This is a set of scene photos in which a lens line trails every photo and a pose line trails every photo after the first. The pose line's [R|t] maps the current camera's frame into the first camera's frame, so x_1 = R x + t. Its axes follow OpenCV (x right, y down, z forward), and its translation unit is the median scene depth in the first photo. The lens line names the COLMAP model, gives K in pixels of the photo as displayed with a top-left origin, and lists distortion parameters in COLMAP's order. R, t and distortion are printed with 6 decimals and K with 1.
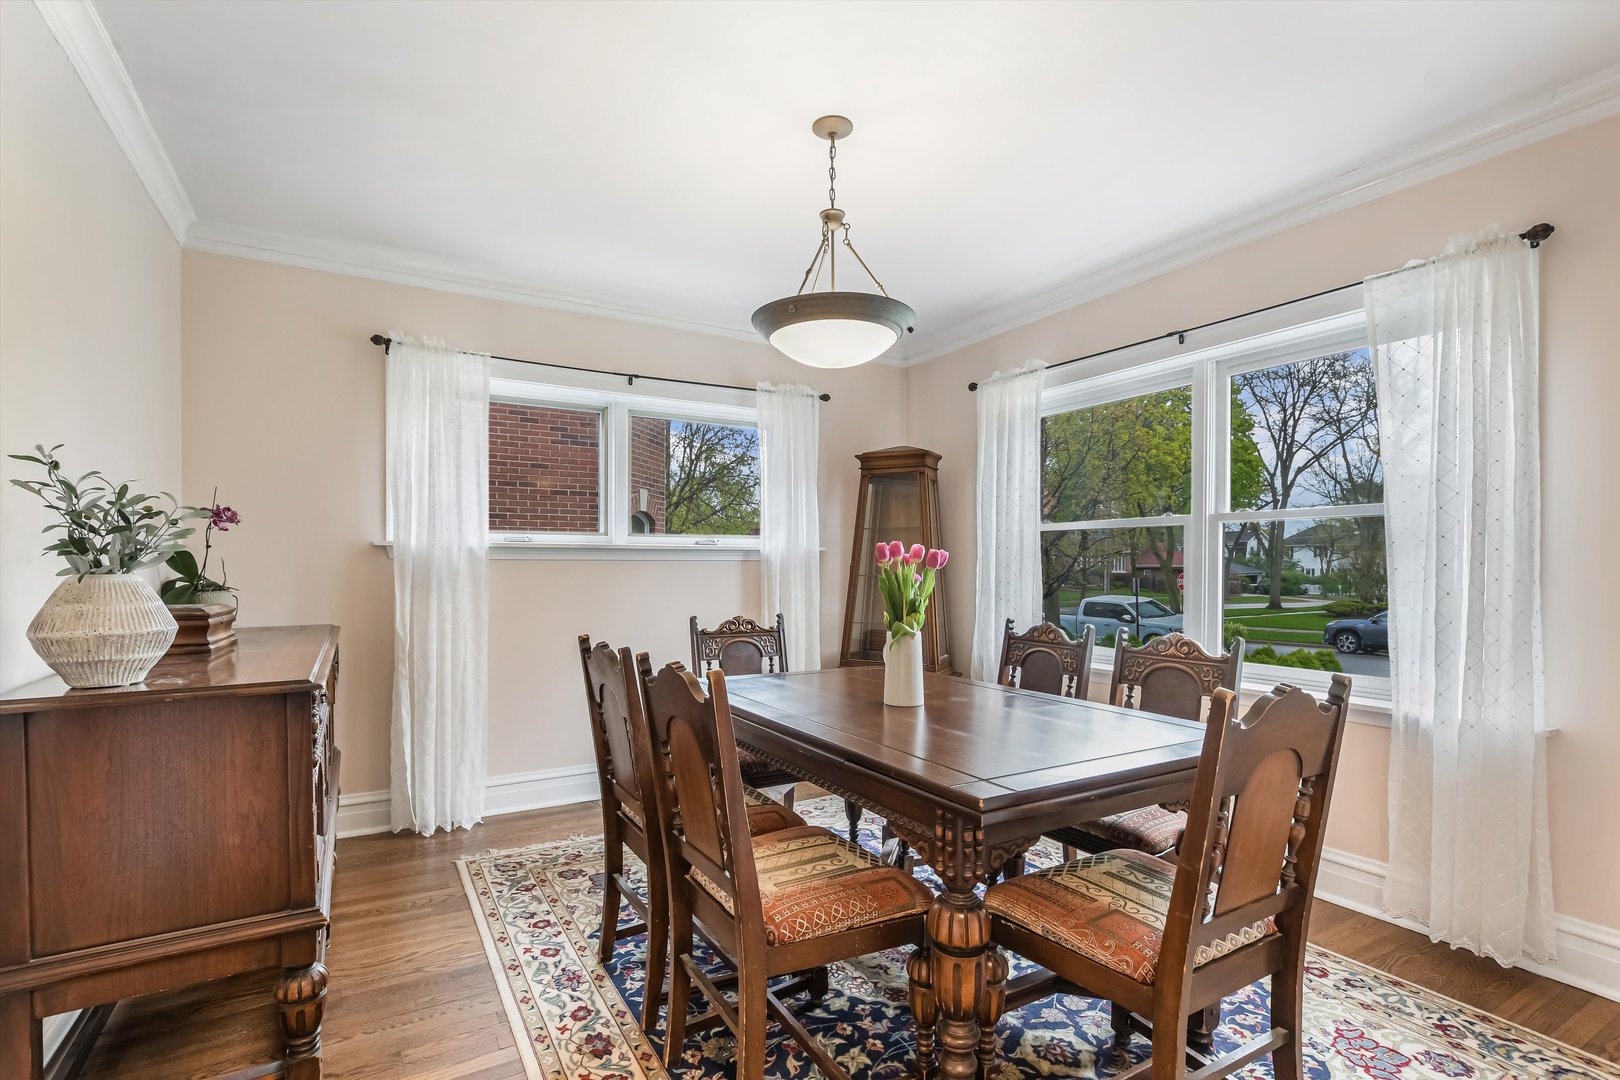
lens RADIAL K [[798.5, 0, 811.8], [0, 798.5, 549.4], [0, 0, 1]] dist [-0.002763, 0.001301]
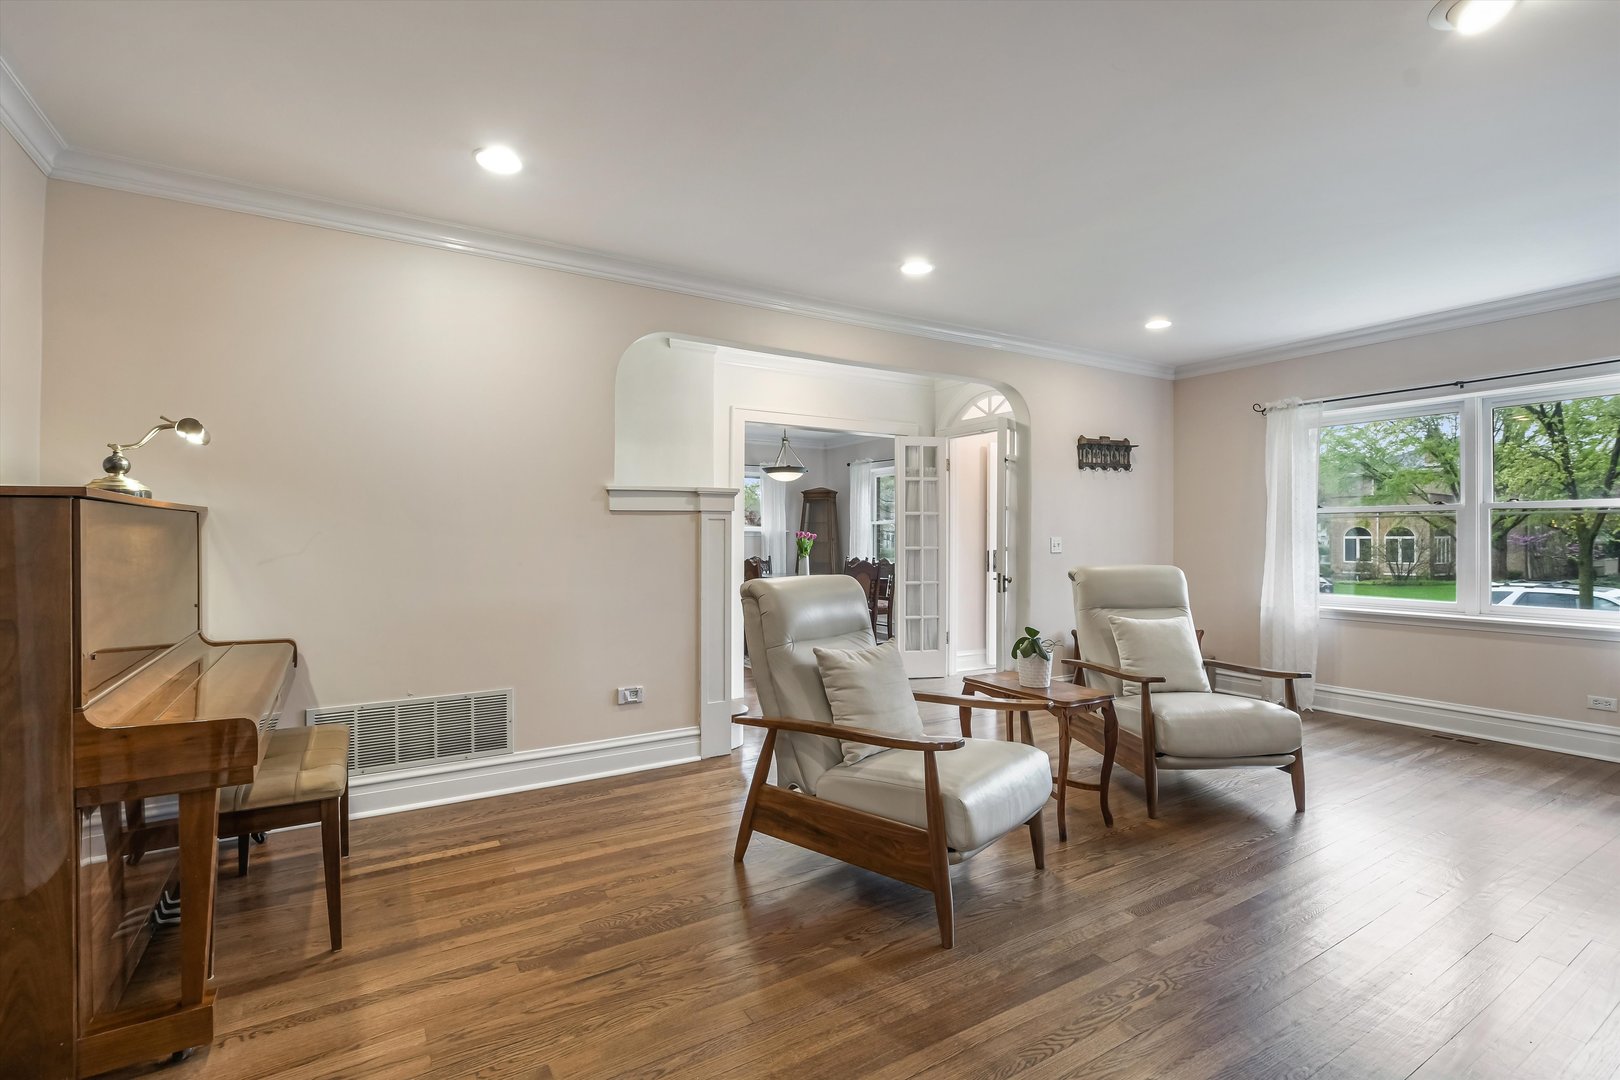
lens RADIAL K [[752.6, 0, 811.7], [0, 752.6, 528.7], [0, 0, 1]] dist [-0.001021, 0.001014]
pose [[0.999769, -0.000344, 0.021479, 0.063527], [0.000217, 0.999982, 0.005925, -0.036324], [-0.021481, -0.005919, 0.999752, -2.006889]]
